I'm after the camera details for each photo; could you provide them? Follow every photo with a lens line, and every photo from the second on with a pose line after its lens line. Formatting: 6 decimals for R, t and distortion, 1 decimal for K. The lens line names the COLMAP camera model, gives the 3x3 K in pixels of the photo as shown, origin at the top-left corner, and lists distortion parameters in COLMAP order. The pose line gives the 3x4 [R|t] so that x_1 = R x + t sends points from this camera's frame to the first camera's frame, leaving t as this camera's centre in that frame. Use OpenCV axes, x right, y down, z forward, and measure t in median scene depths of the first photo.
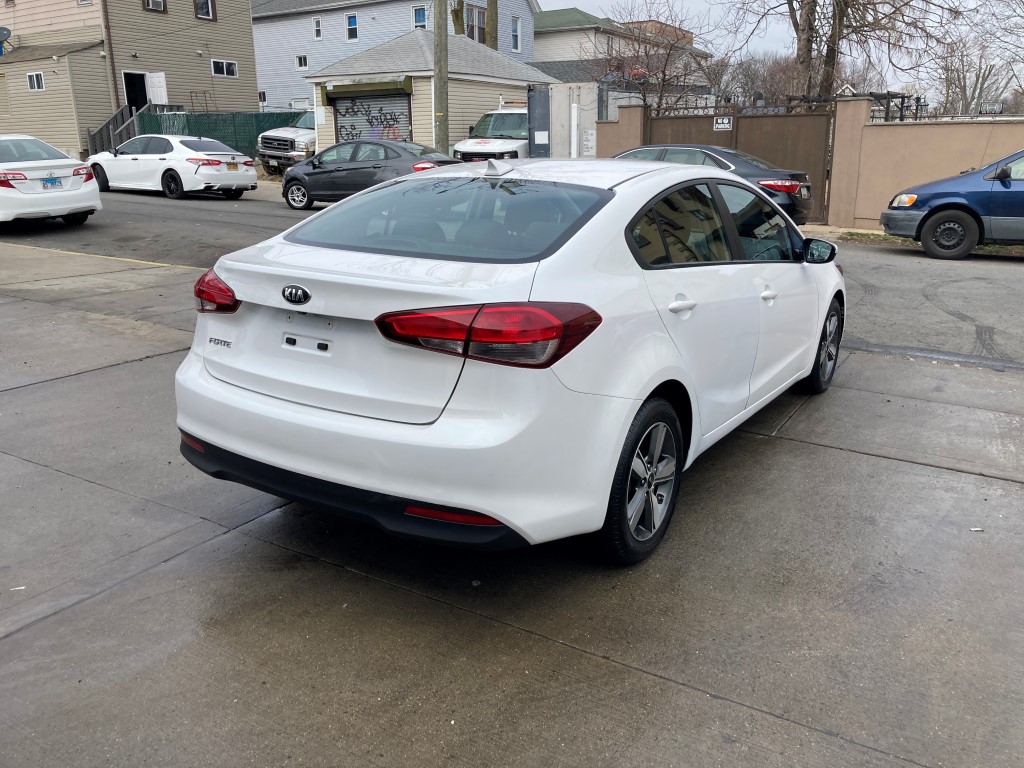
lens RADIAL K [[833.4, 0, 510.7], [0, 833.4, 365.2], [0, 0, 1]] dist [0.049833, -0.125976]
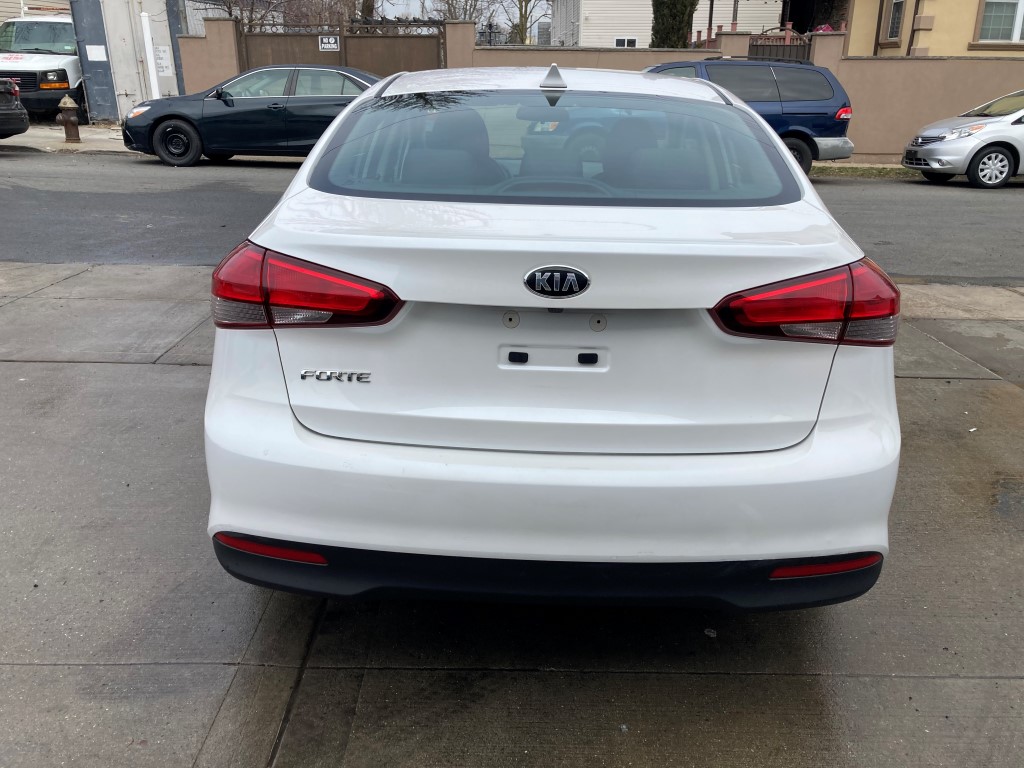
lens RADIAL K [[829.8, 0, 511.2], [0, 829.8, 363.1], [0, 0, 1]] dist [0.036252, -0.038750]
pose [[0.853124, -0.159018, 0.496882, -0.461126], [0.118770, 0.986605, 0.111824, -0.075369], [-0.508009, -0.036385, 0.860583, 0.386624]]
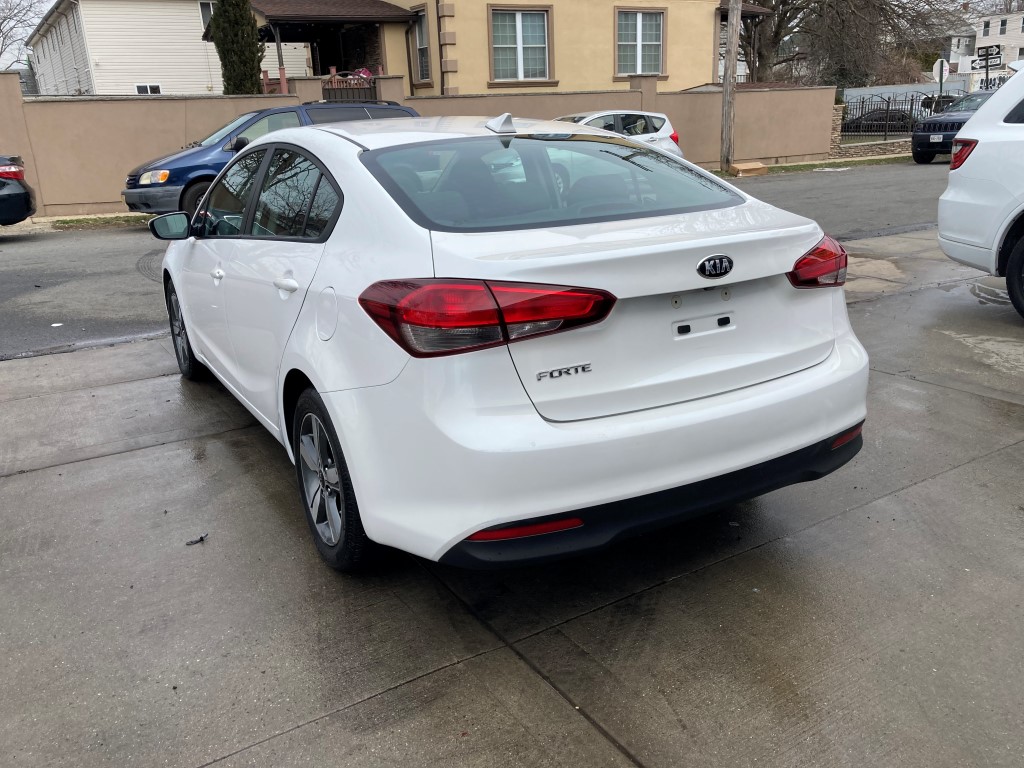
lens RADIAL K [[837.8, 0, 512.0], [0, 837.8, 384.0], [0, 0, 1]] dist [0.016151, 0.002847]
pose [[0.453725, -0.288820, 0.843040, -0.848688], [0.258485, 0.948006, 0.185664, -0.140985], [-0.852830, 0.133673, 0.504789, 0.594974]]
